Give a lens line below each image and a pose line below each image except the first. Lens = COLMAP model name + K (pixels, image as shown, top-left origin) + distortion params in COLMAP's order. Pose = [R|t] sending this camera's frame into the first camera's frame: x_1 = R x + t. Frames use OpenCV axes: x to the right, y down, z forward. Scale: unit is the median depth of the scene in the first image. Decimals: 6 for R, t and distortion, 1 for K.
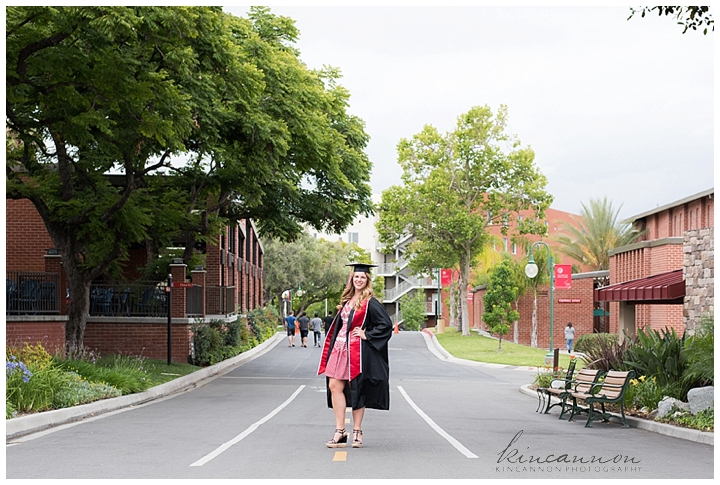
lens RADIAL K [[1295.6, 0, 360.0], [0, 1295.6, 242.5], [0, 0, 1]] dist [-0.350266, -0.103214]
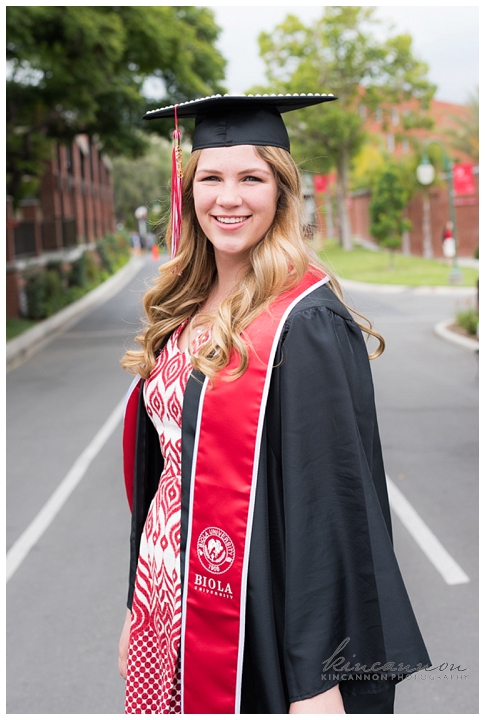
lens RADIAL K [[1295.6, 0, 242.5], [0, 1295.6, 360.0], [0, 0, 1]] dist [-0.350266, -0.103214]
pose [[0.996851, -0.079185, 0.004313, -0.000214], [0.077546, 0.984706, 0.156015, 0.004042], [-0.016601, -0.155189, 0.987745, 0.139455]]
